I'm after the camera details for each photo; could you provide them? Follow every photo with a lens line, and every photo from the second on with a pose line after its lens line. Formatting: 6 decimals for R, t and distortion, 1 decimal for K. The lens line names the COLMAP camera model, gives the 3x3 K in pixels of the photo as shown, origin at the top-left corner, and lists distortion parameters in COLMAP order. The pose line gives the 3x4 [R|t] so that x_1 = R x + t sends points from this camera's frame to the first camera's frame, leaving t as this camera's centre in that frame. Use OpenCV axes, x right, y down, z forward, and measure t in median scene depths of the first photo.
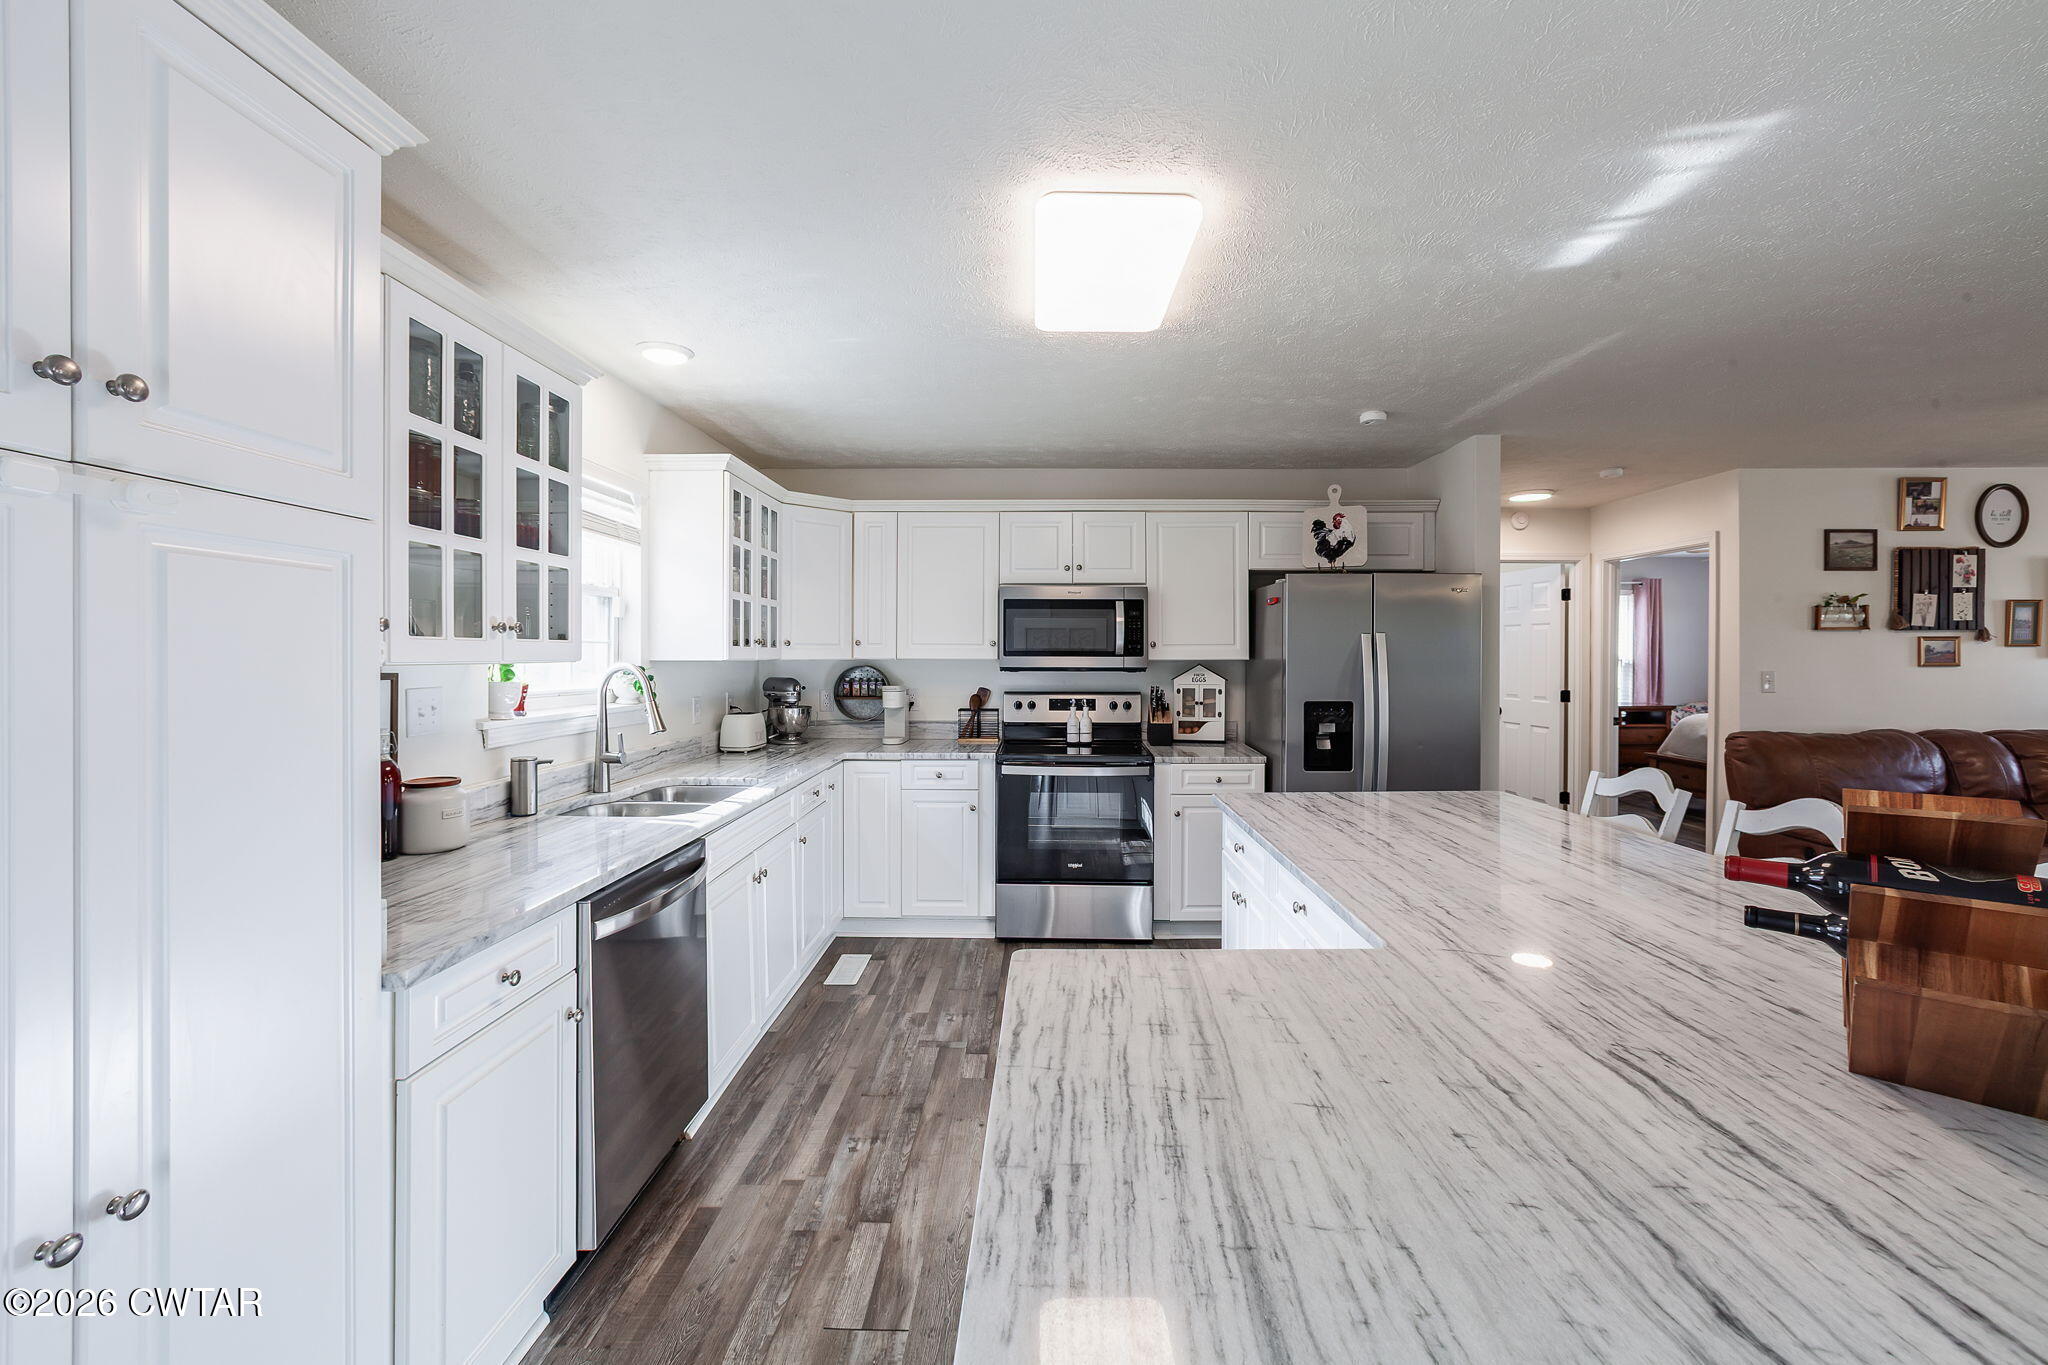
lens RADIAL K [[821.3, 0, 1038.0], [0, 821.3, 652.1], [0, 0, 1]] dist [-0.024312, 0.013836]
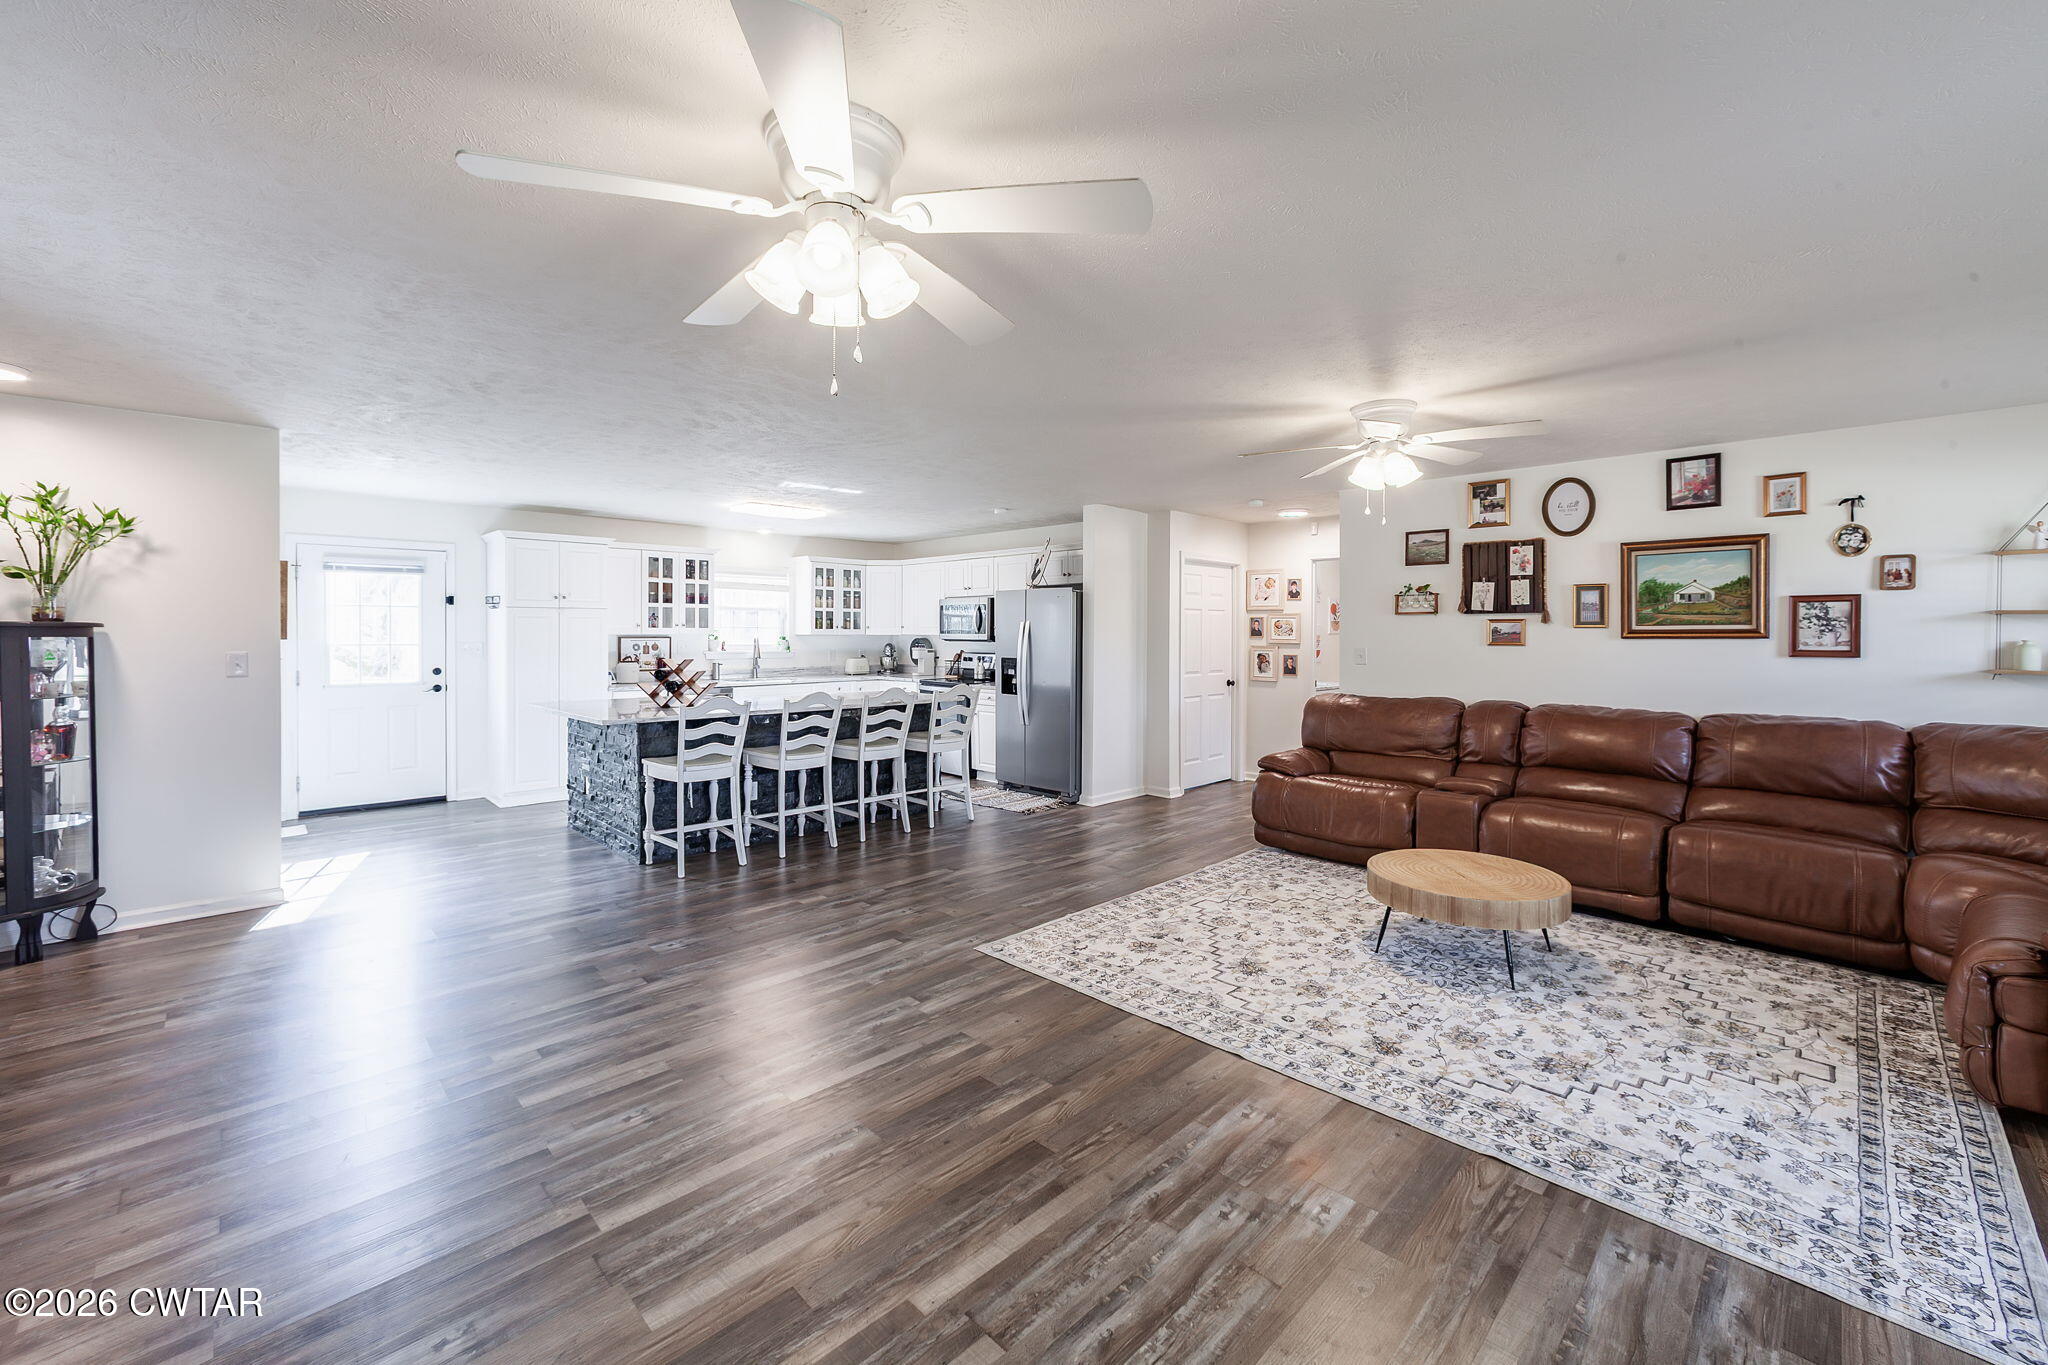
lens RADIAL K [[834.3, 0, 1054.9], [0, 834.3, 644.6], [0, 0, 1]] dist [-0.027315, 0.015009]
pose [[0.722158, 0.012249, -0.691620, 1.514313], [-0.000737, 0.999856, 0.016938, -0.002497], [0.691728, -0.011723, 0.722063, -0.282134]]
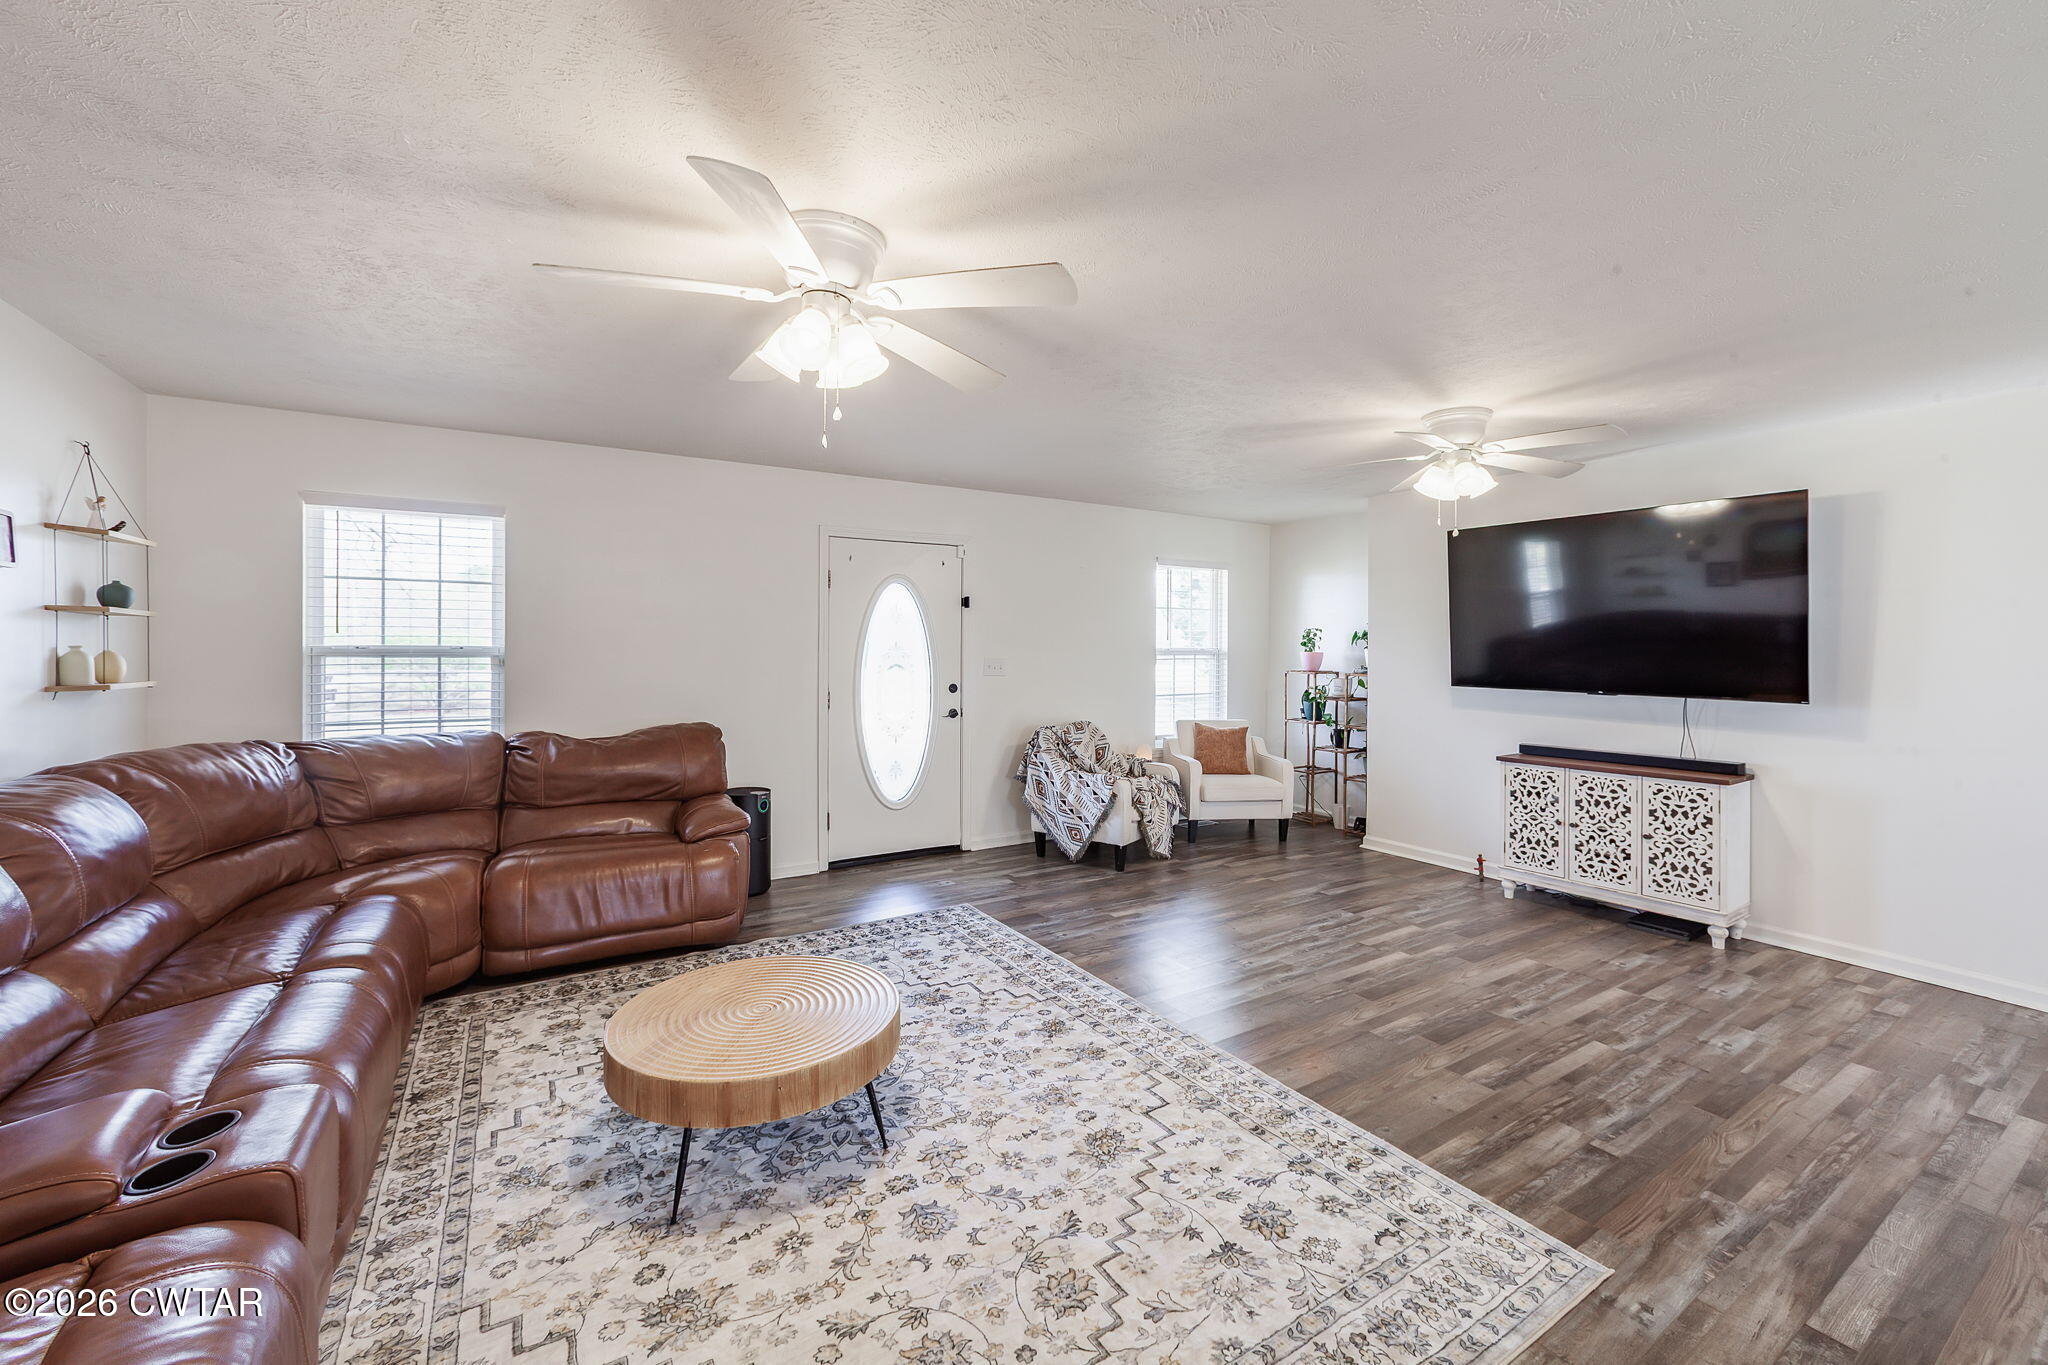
lens RADIAL K [[821.3, 0, 1038.0], [0, 821.3, 652.1], [0, 0, 1]] dist [-0.024312, 0.013836]
pose [[-0.537723, -0.010544, 0.843056, 0.687701], [-0.008422, 0.999939, 0.007134, 0.000663], [-0.843080, -0.003264, -0.537779, 0.739210]]
